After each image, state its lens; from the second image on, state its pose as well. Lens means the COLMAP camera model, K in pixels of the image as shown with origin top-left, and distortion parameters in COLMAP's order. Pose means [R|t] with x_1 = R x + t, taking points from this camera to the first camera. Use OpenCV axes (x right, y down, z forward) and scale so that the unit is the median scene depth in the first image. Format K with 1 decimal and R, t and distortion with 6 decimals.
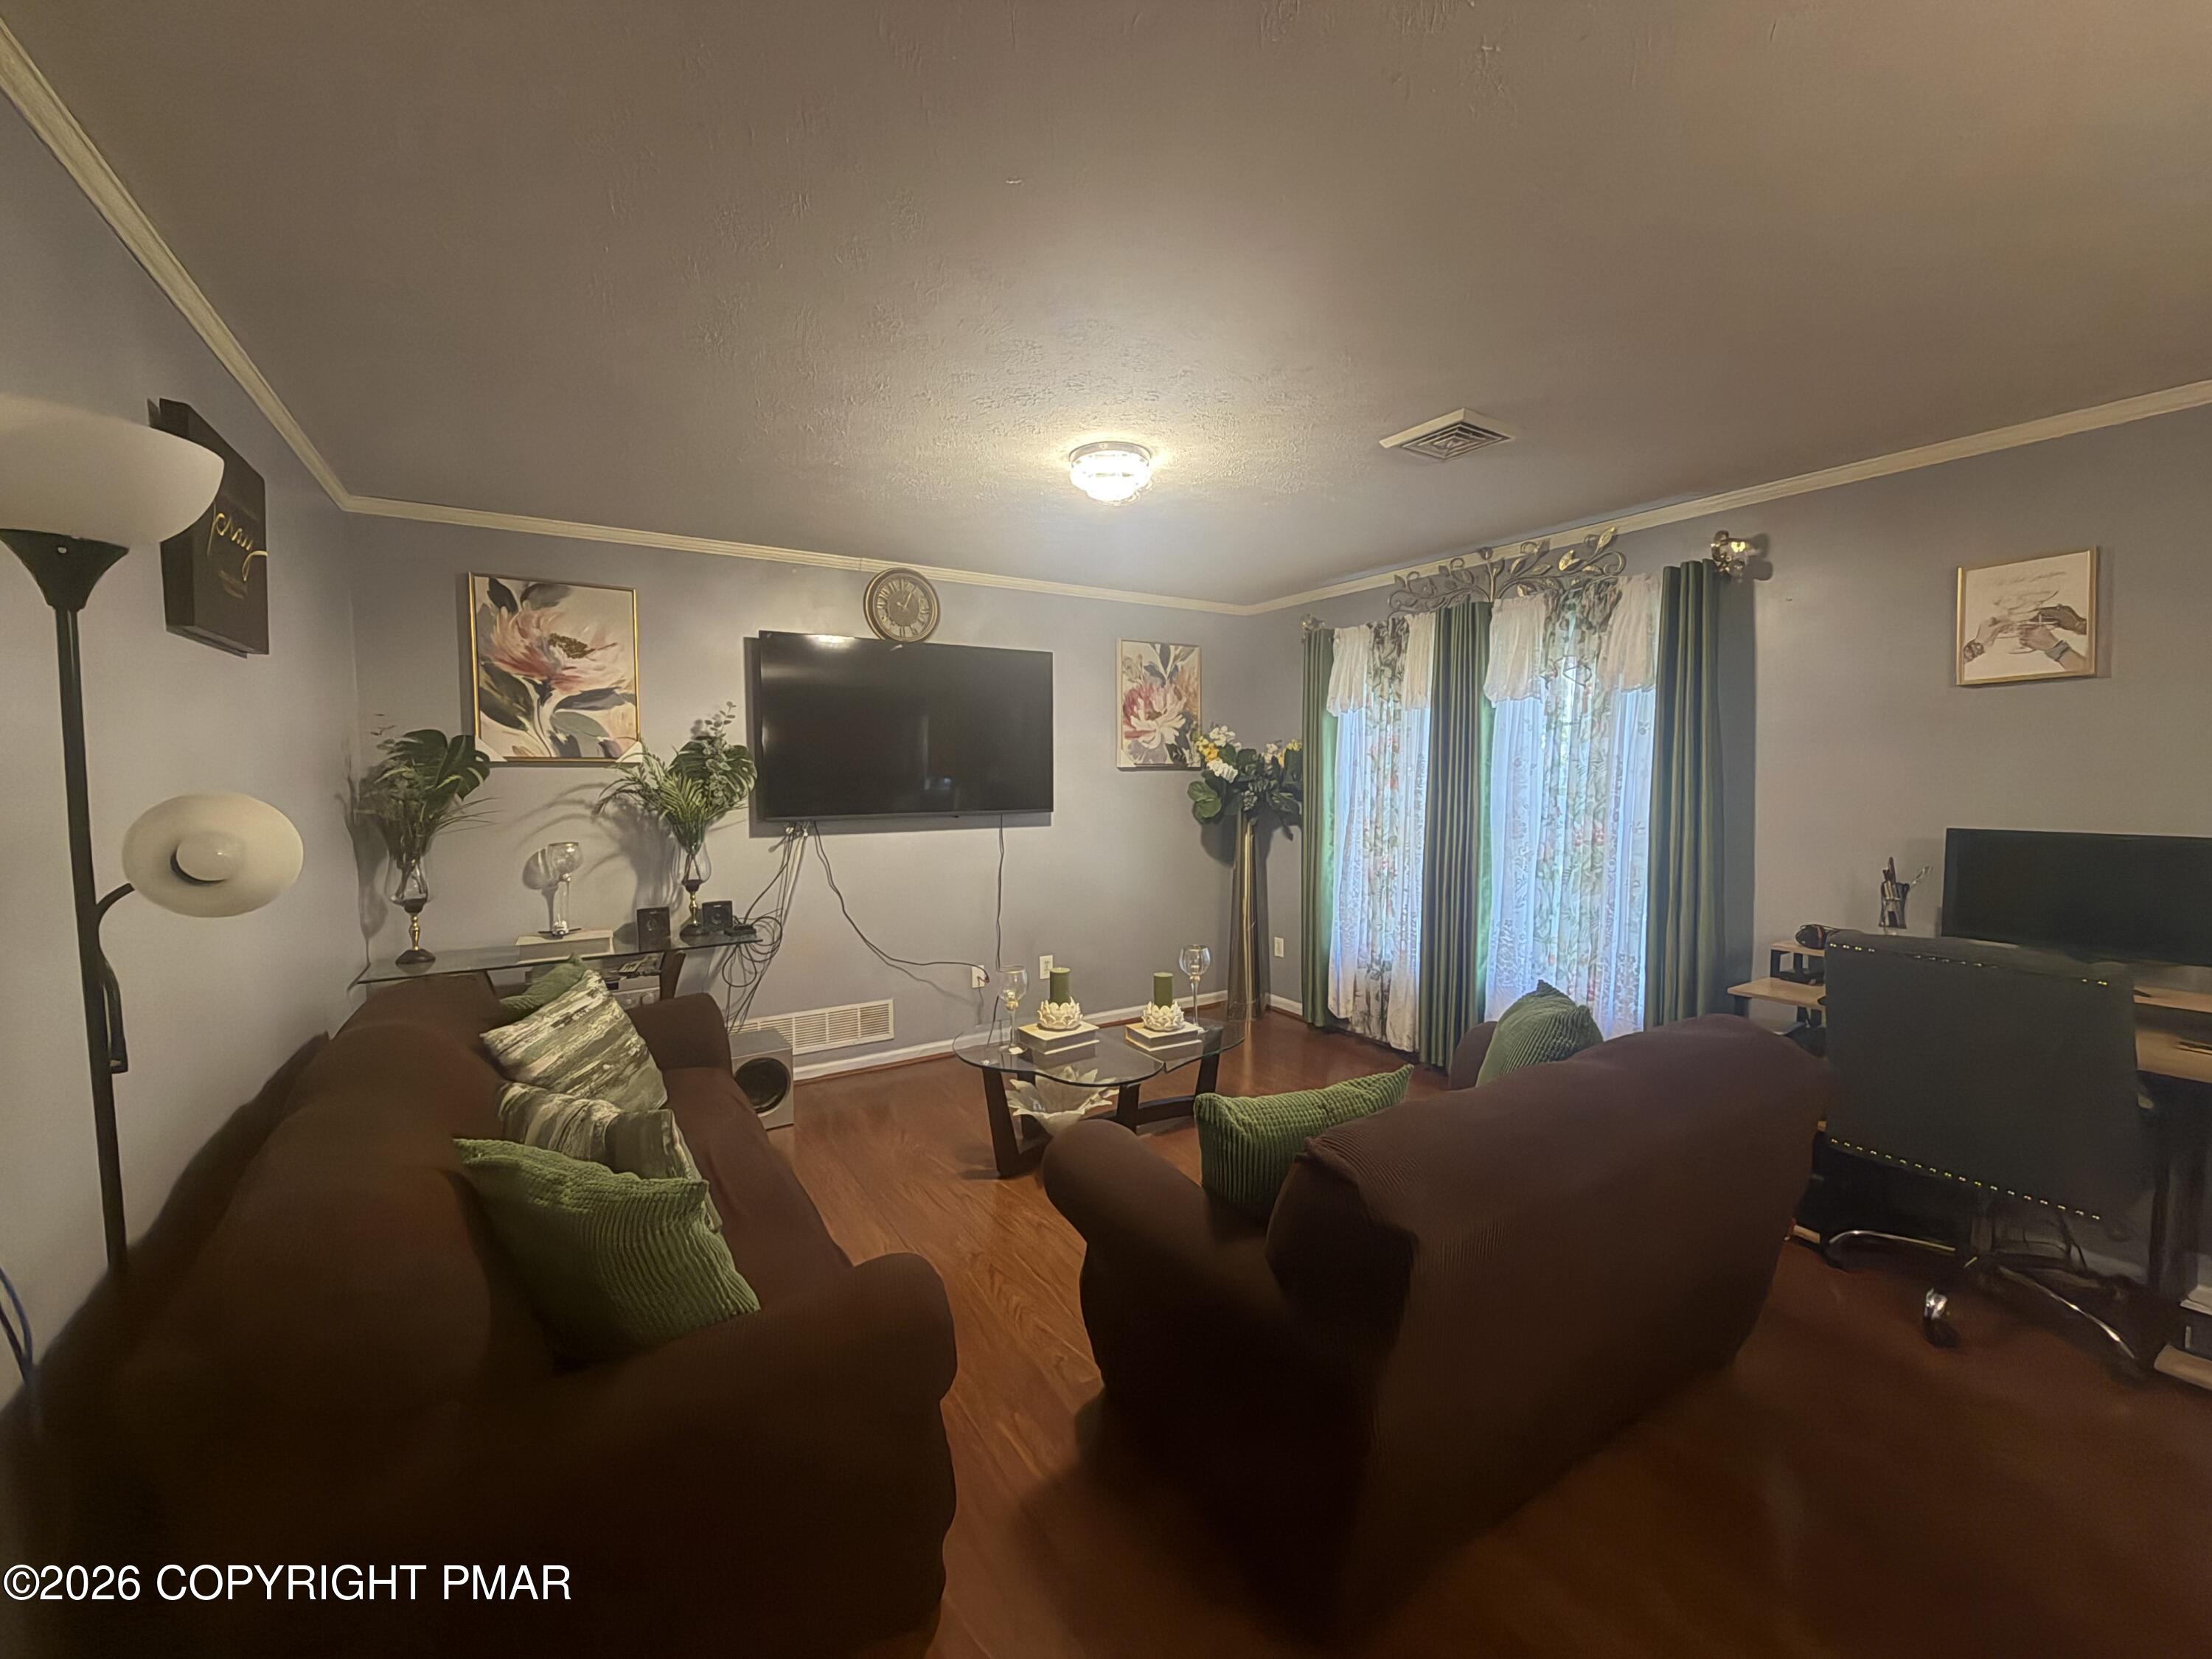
lens RADIAL K [[878.7, 0, 1112.2], [0, 878.7, 825.5], [0, 0, 1]] dist [-0.003539, 0.000366]
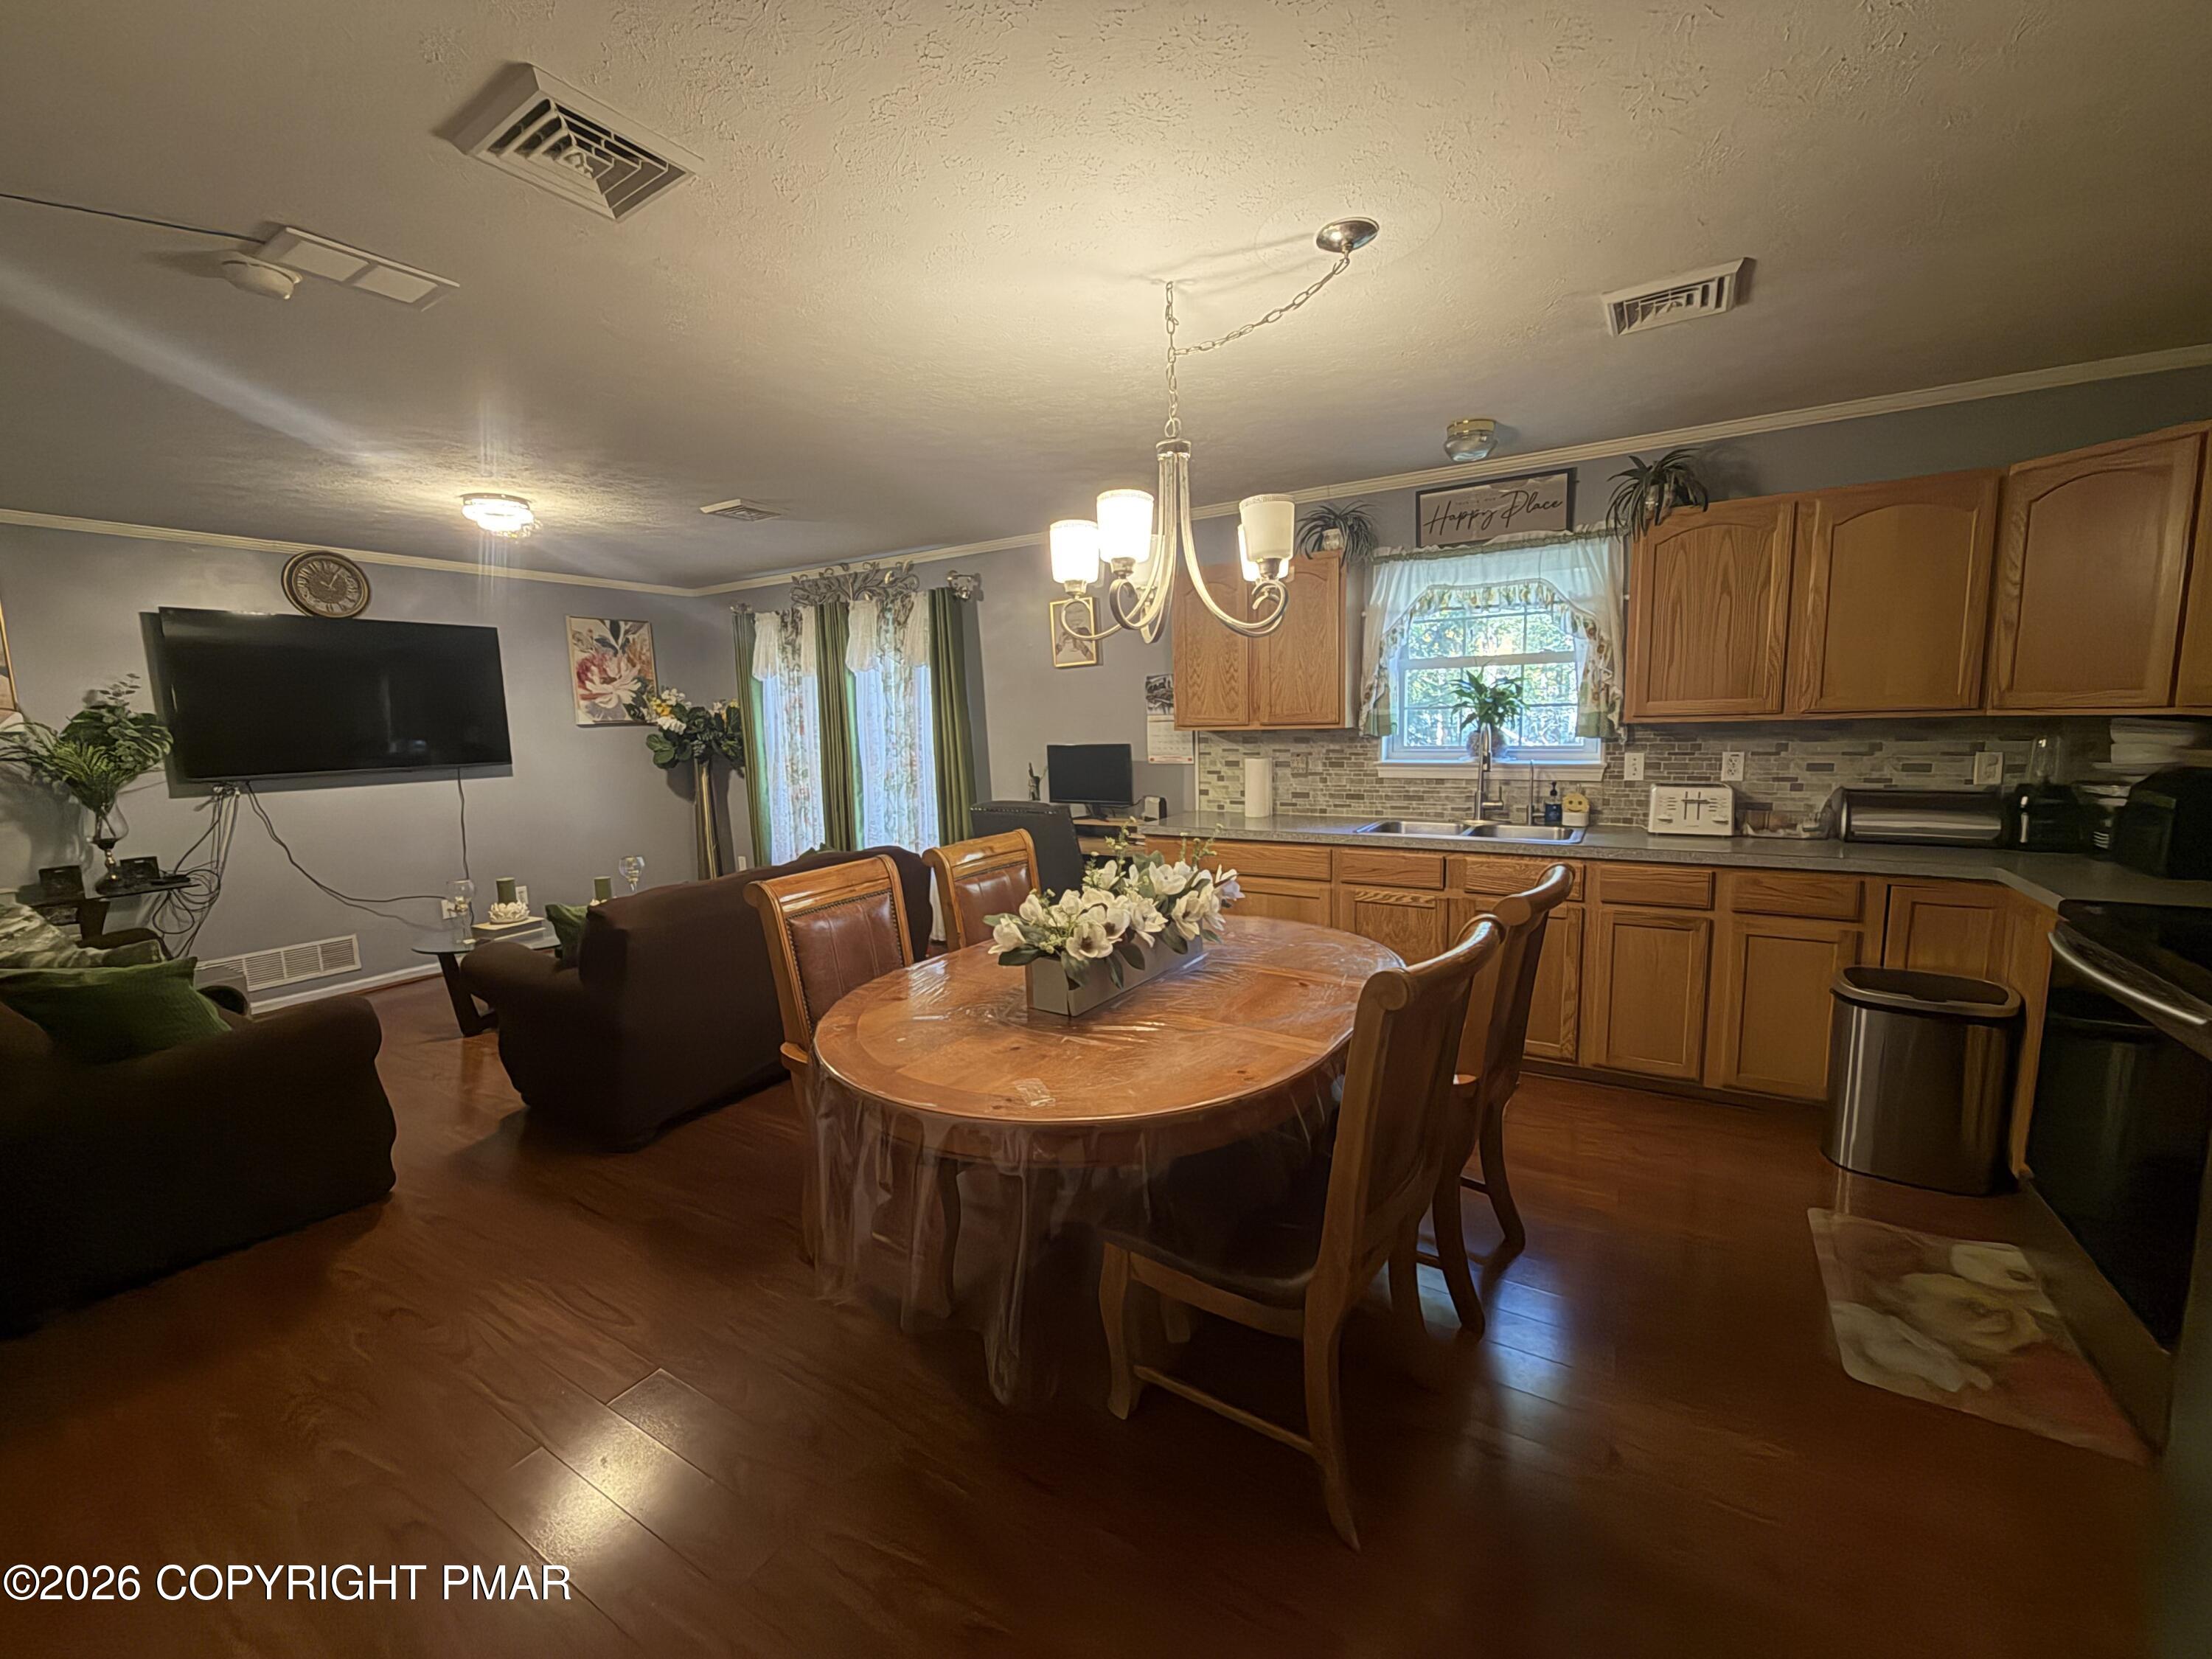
lens RADIAL K [[878.7, 0, 1109.2], [0, 878.7, 829.2], [0, 0, 1]] dist [-0.003539, 0.000366]
pose [[0.897570, -0.077835, 0.433947, 0.159324], [0.052720, 0.996179, 0.069634, 0.038347], [-0.437709, -0.039624, 0.898243, -0.490512]]
